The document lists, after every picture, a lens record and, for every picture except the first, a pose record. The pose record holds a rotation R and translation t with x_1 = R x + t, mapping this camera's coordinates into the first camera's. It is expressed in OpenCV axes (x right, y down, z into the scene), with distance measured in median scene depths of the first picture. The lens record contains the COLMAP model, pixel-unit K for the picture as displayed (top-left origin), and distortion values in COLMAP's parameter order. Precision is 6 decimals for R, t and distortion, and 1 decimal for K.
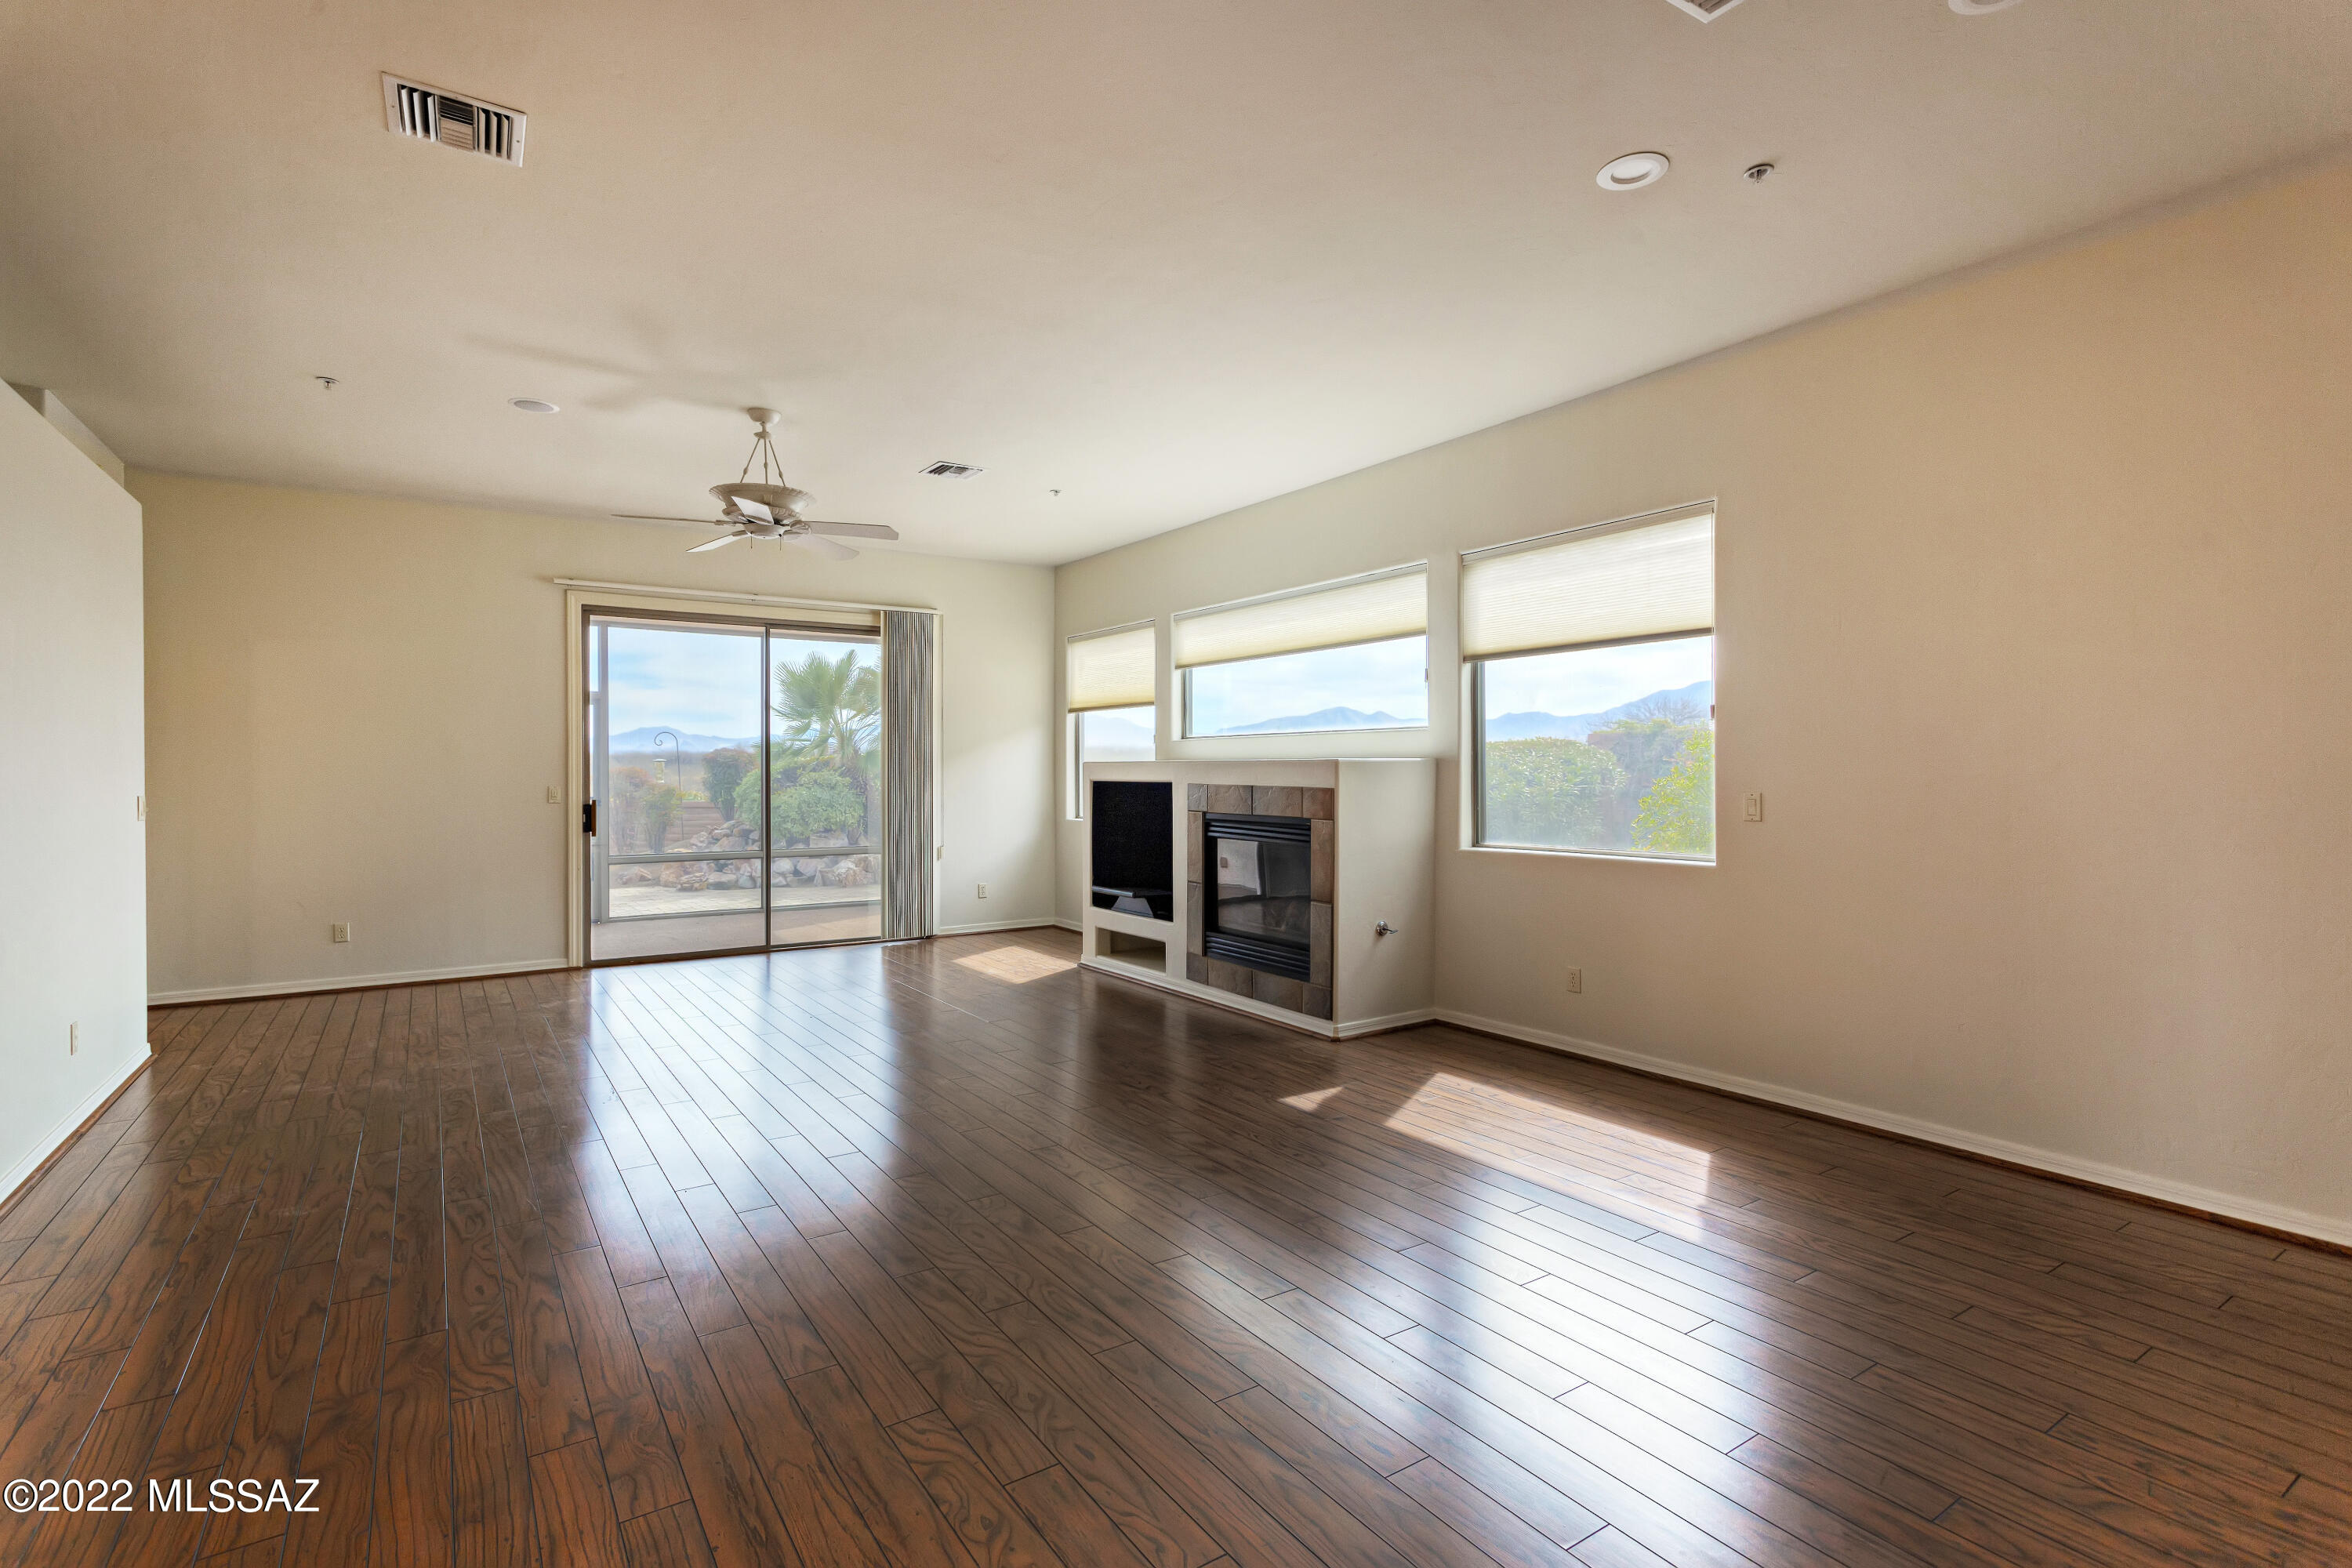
lens RADIAL K [[1108.2, 0, 1159.4], [0, 1108.2, 773.6], [0, 0, 1]] dist [0.000627, 0.001634]
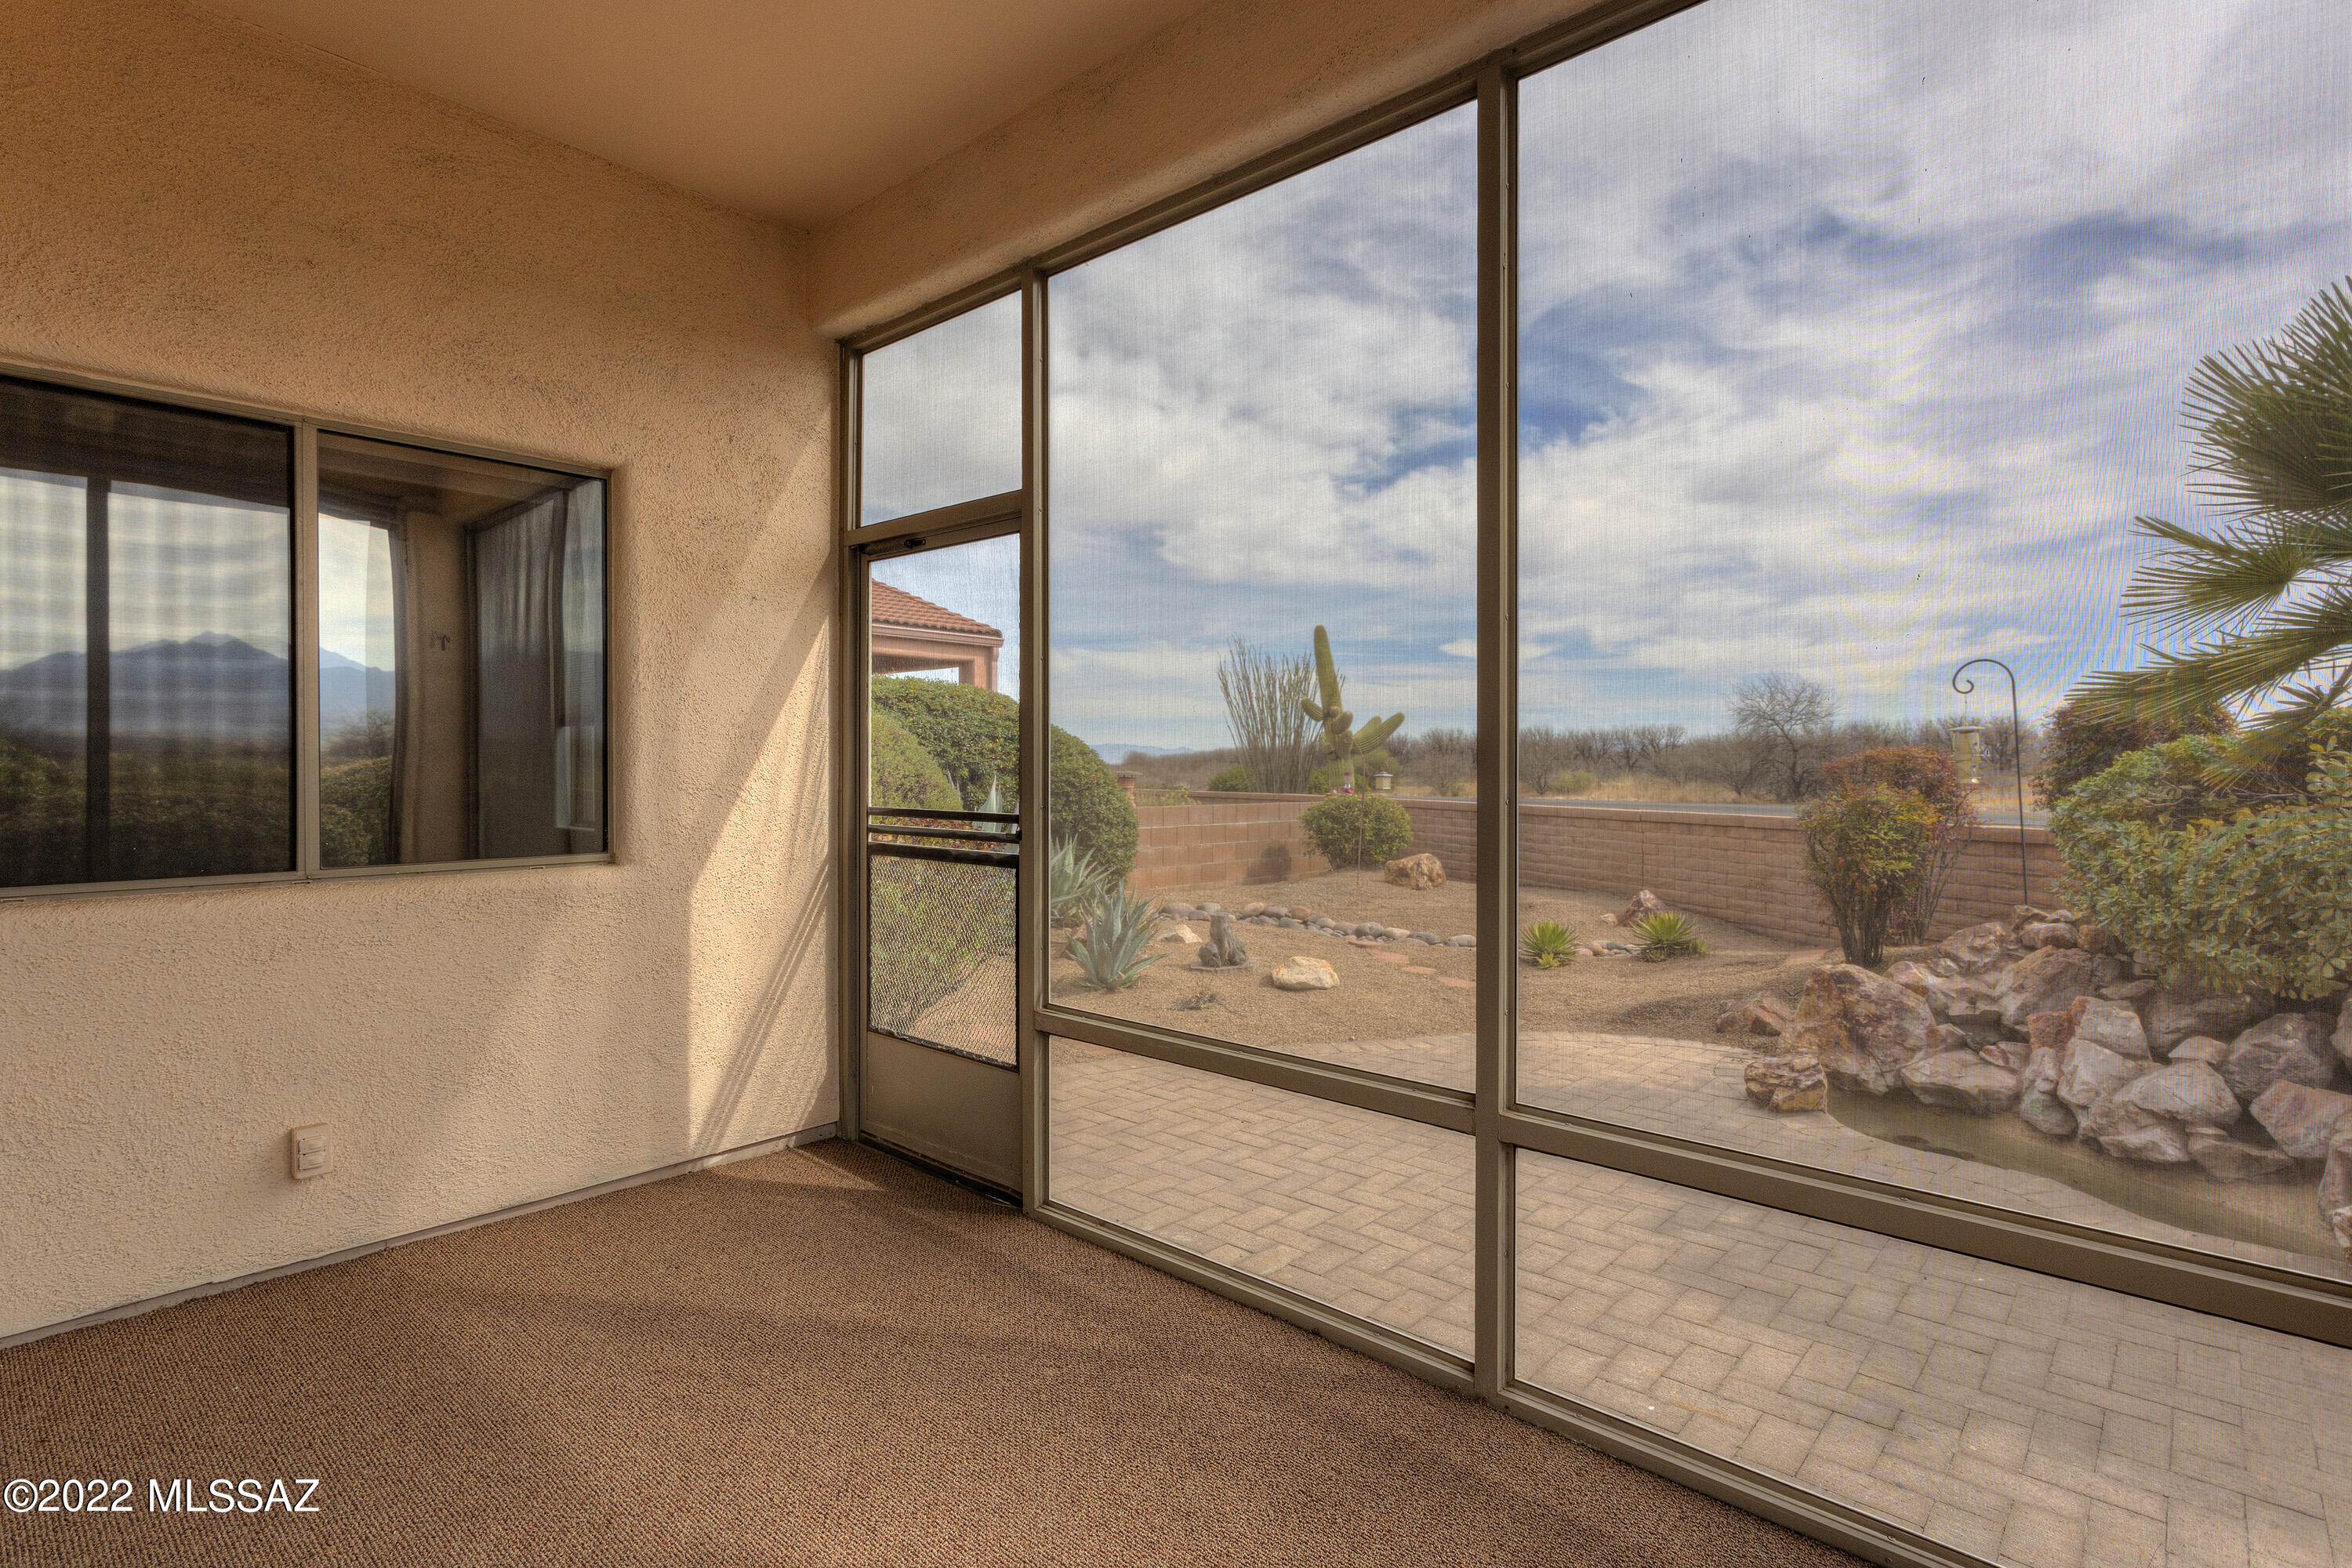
lens RADIAL K [[1152.9, 0, 1175.7], [0, 1152.9, 768.5], [0, 0, 1]] dist [0.015468, 0.000047]
pose [[0.257605, 0.006442, -0.966229, -0.258294], [-0.008901, 0.999951, 0.004293, 0.007730], [0.966209, 0.007494, 0.257650, 1.449487]]
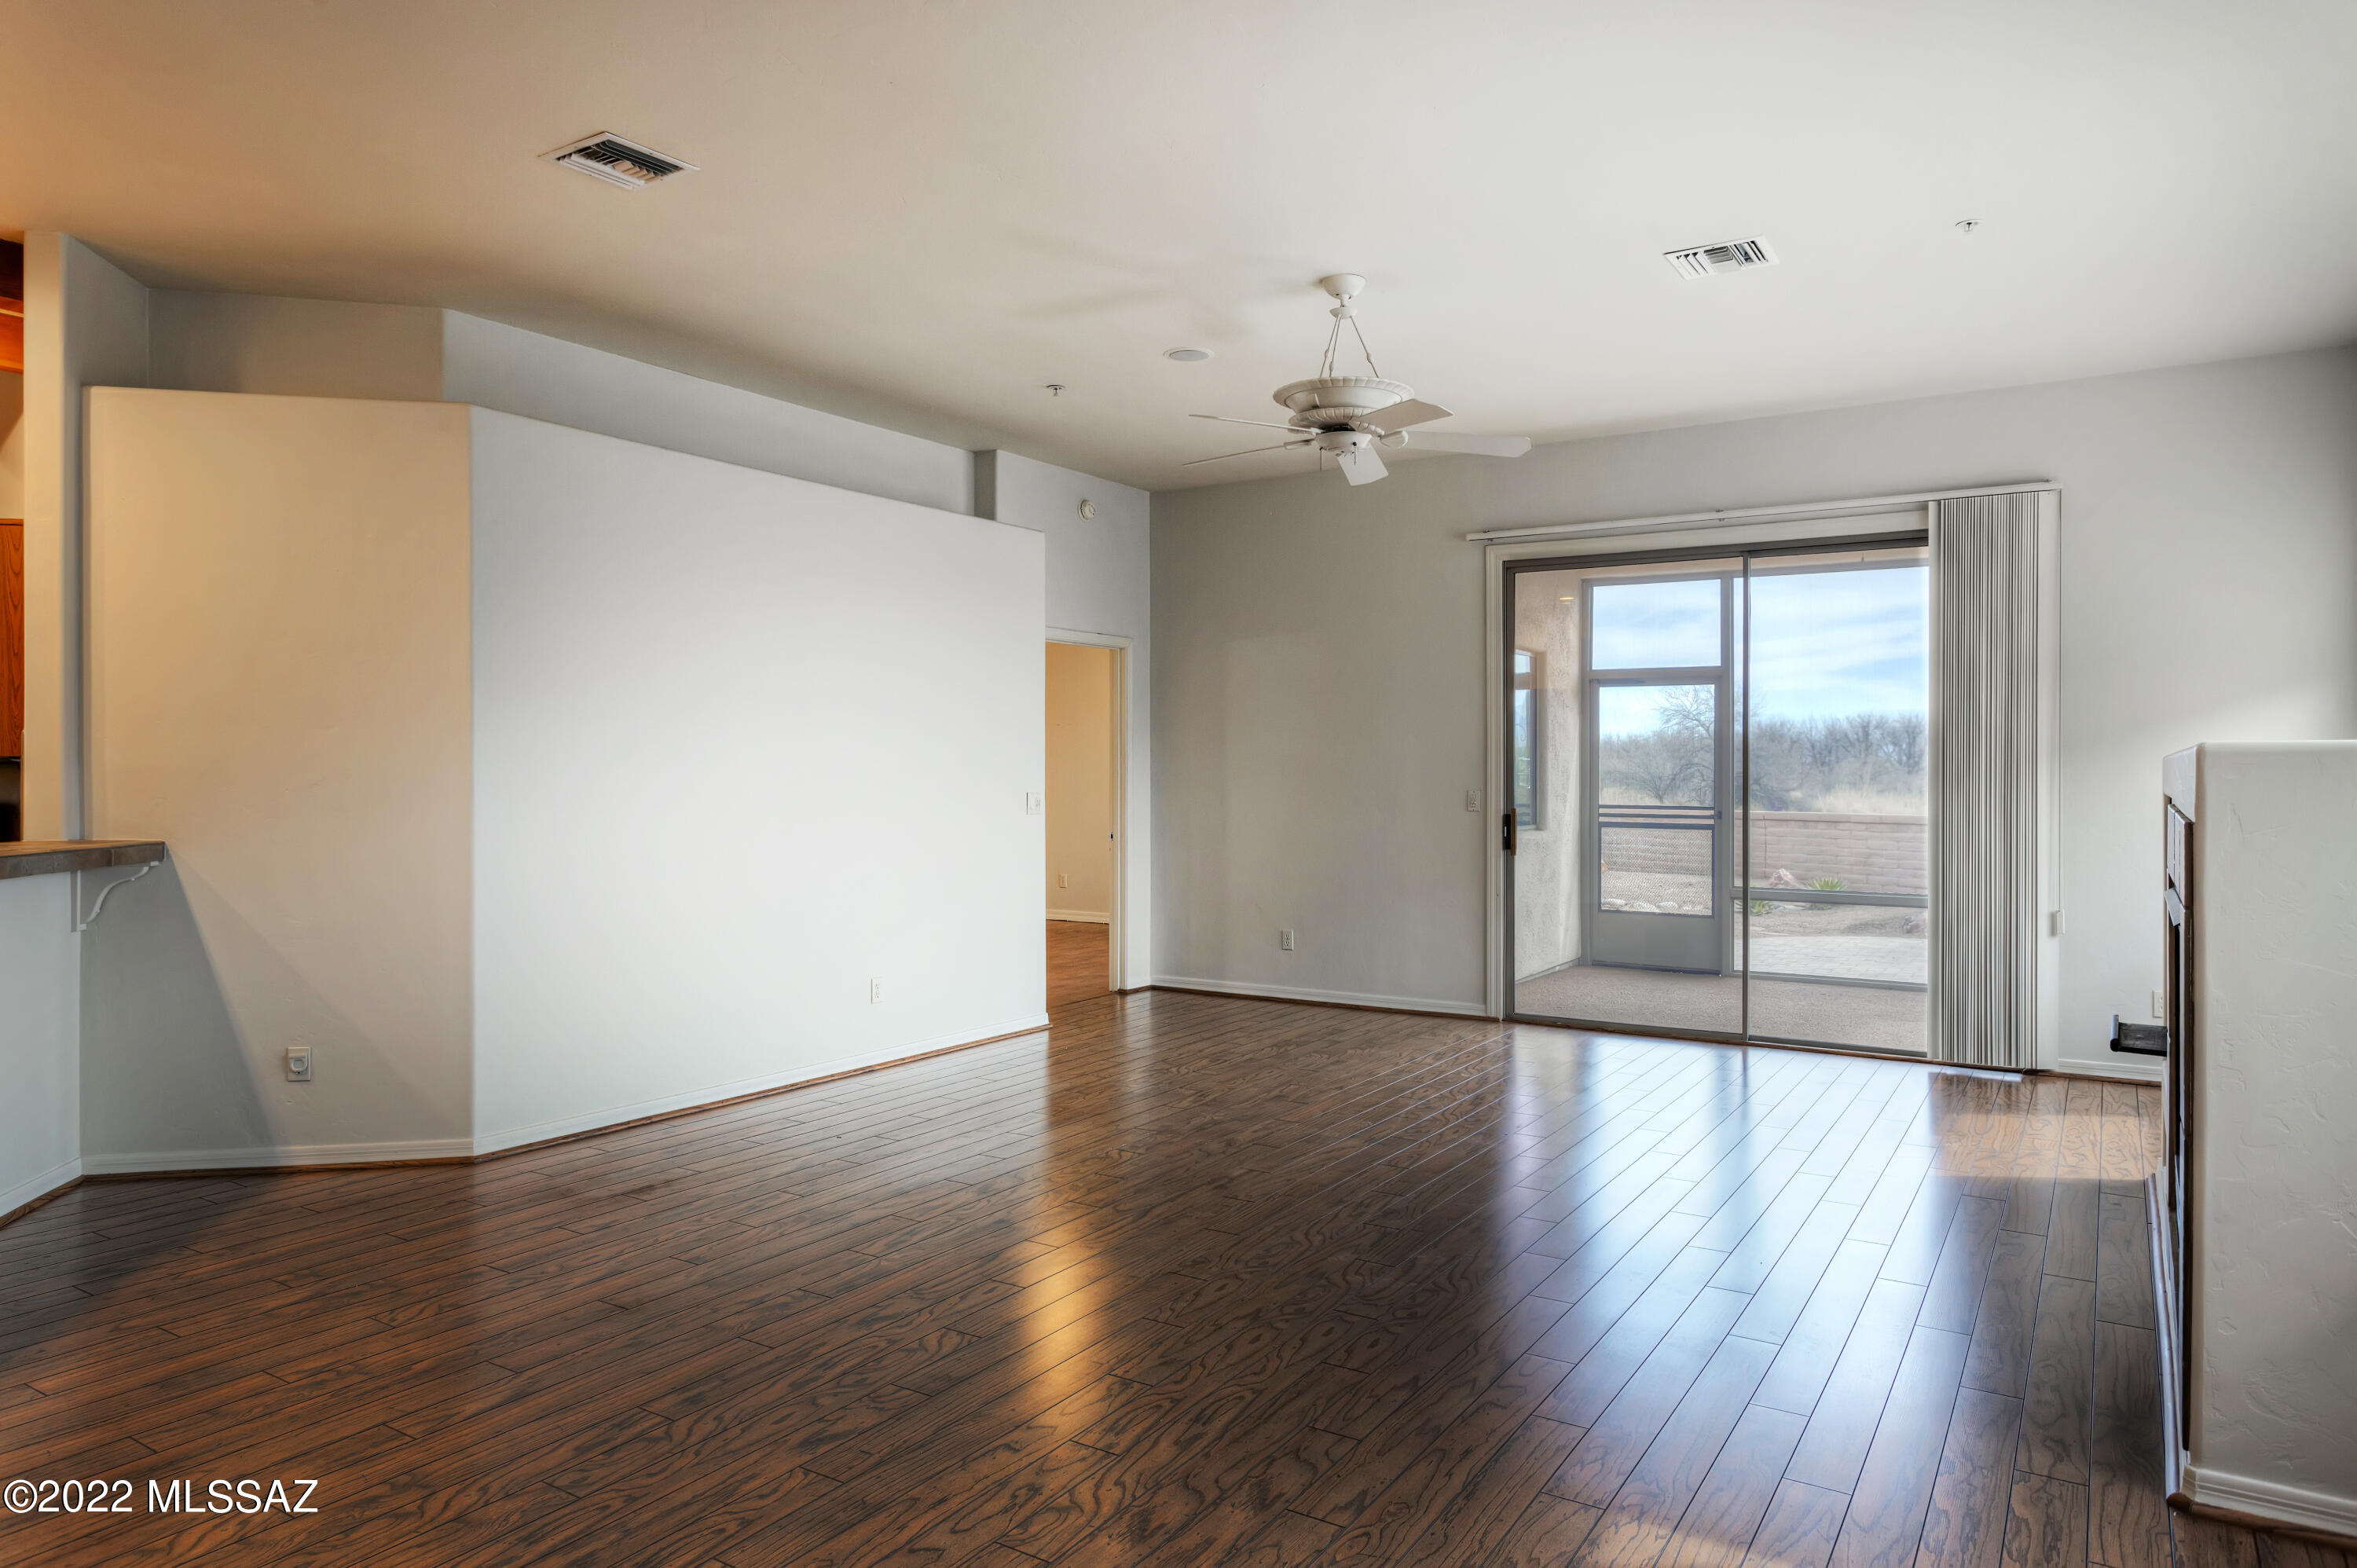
lens RADIAL K [[1470.4, 0, 1170.5], [0, 1470.4, 772.4], [0, 0, 1]] dist [-0.004402, -0.000604]
pose [[0.406874, 0.004640, -0.913473, 0.374590], [-0.006390, 0.999977, 0.002234, -0.002555], [0.913462, 0.004928, 0.406894, 0.391156]]
